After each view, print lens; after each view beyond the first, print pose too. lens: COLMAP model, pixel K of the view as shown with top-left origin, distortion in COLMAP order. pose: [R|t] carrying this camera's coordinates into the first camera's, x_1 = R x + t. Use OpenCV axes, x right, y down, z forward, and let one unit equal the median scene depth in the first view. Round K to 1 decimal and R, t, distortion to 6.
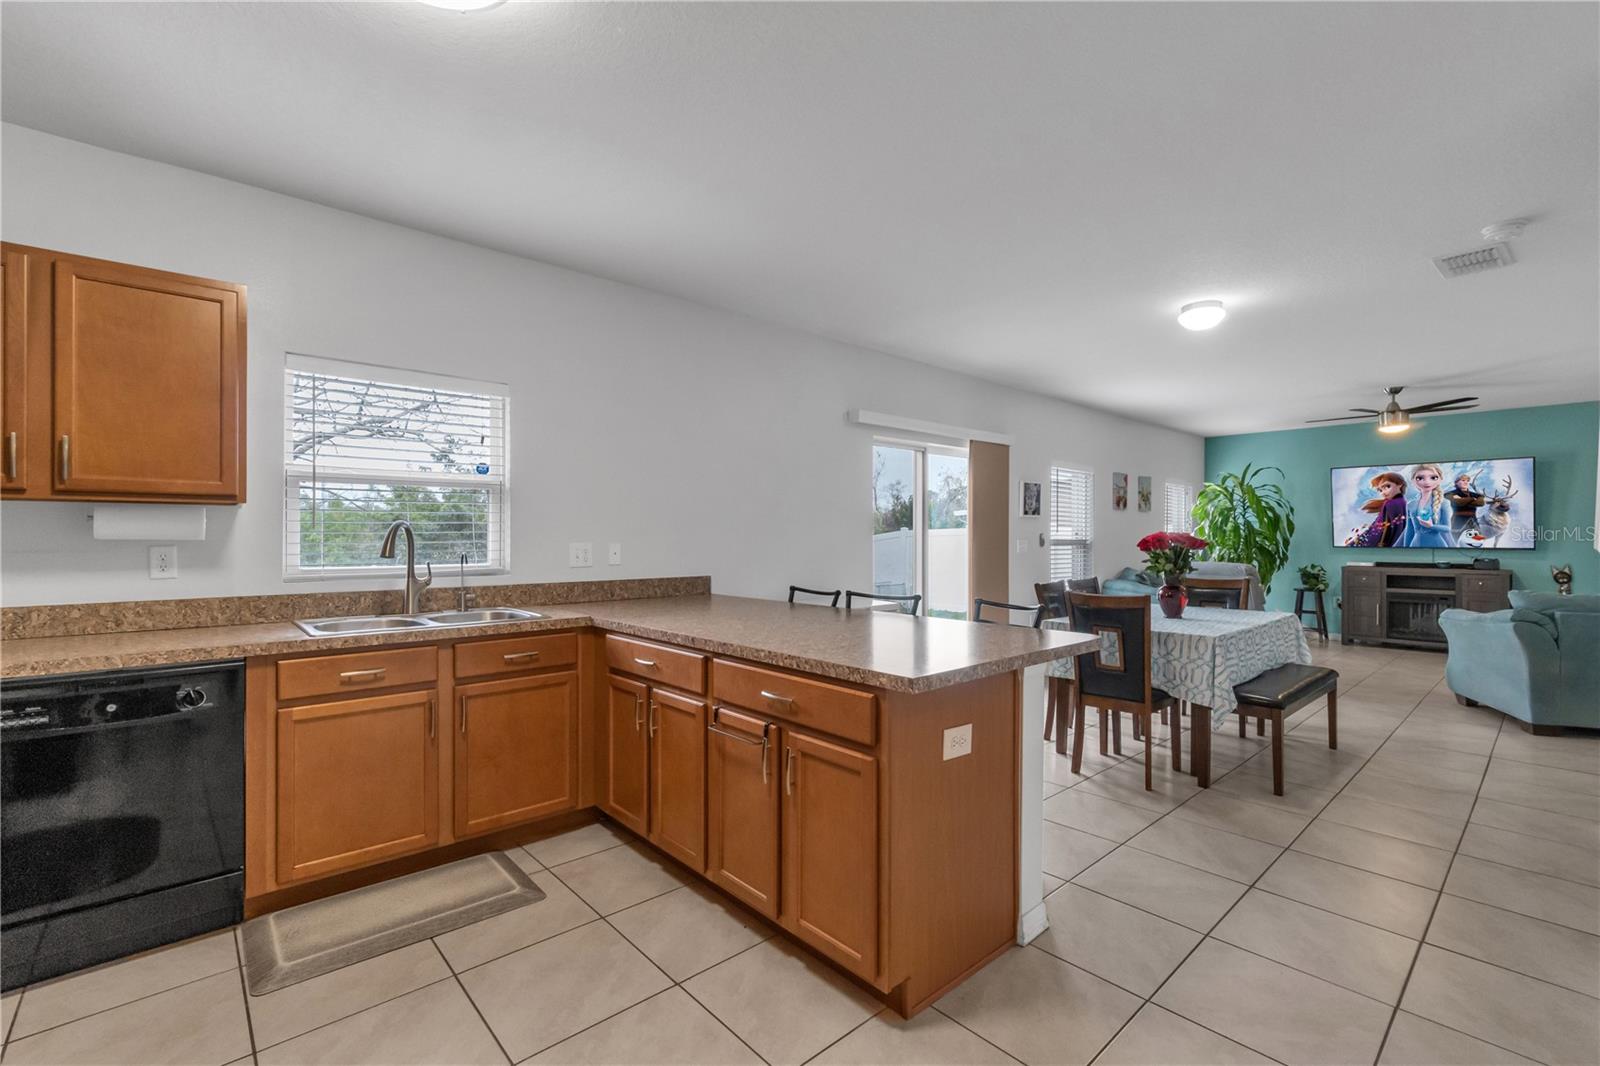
lens RADIAL K [[728.5, 0, 793.8], [0, 728.5, 528.0], [0, 0, 1]] dist [0.009954, 0.000072]
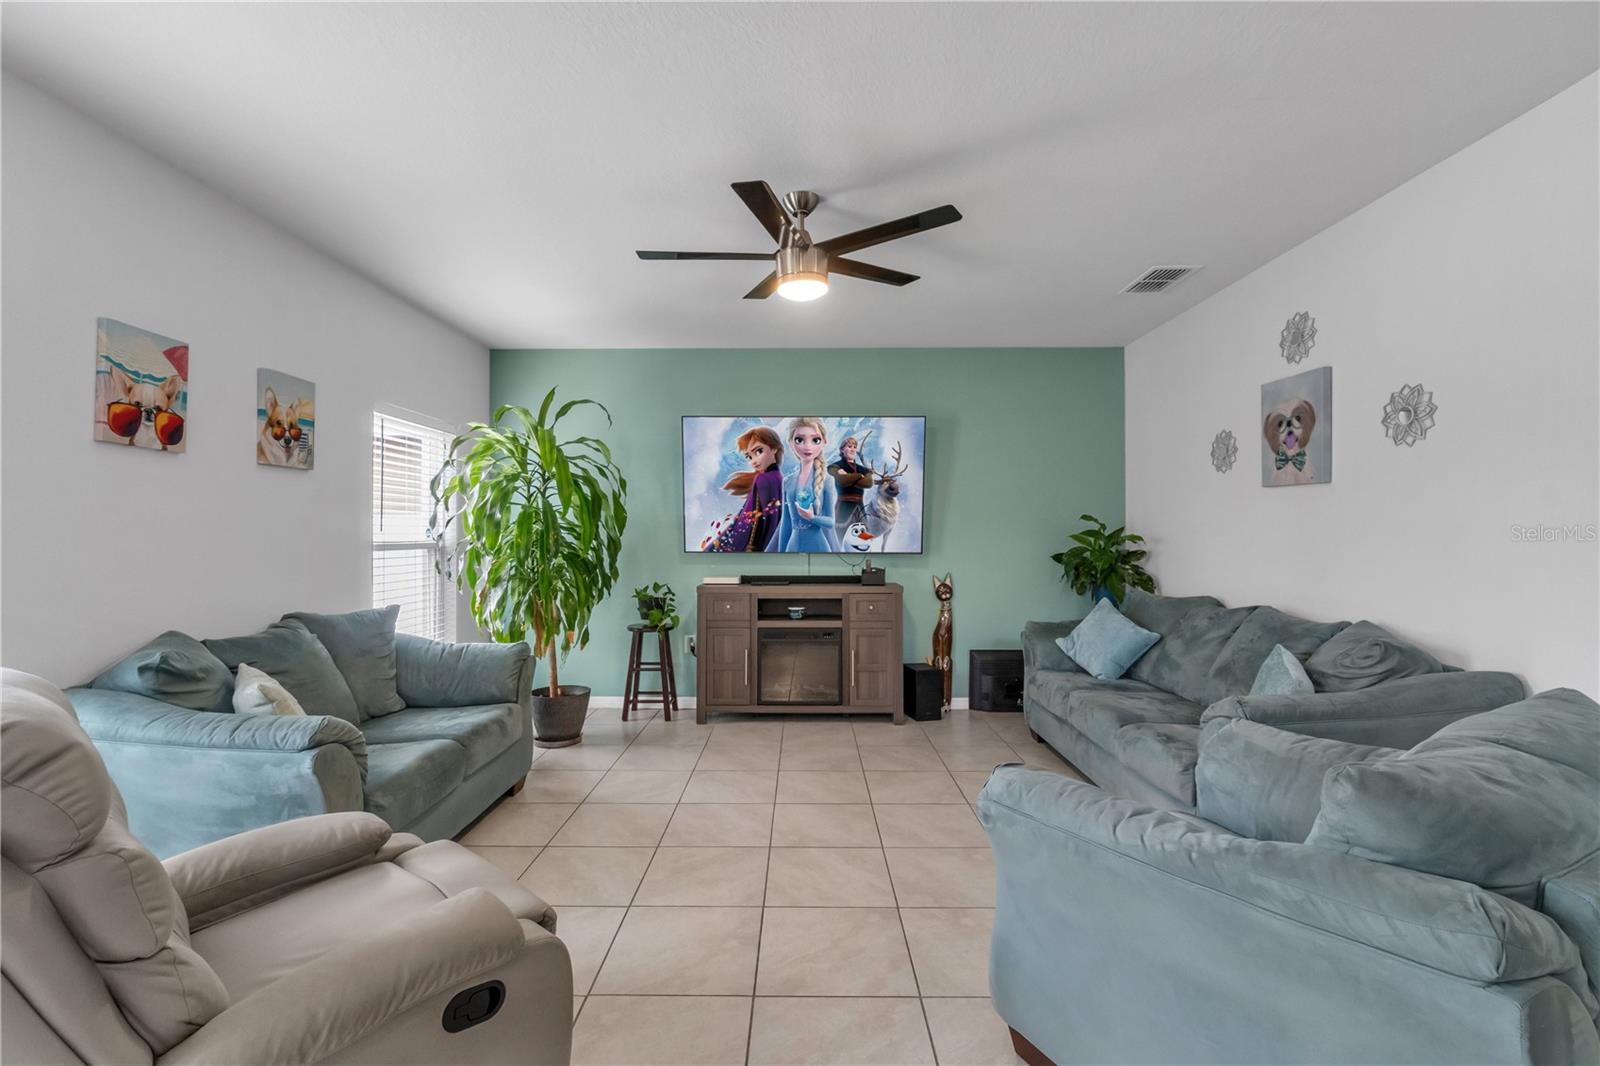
lens RADIAL K [[728.5, 0, 795.5], [0, 728.5, 528.1], [0, 0, 1]] dist [0.009954, 0.000072]
pose [[0.706487, 0.007964, 0.707681, 0.407545], [-0.006424, 0.999968, -0.004840, 0.009227], [-0.707696, -0.001127, 0.706516, 0.555014]]
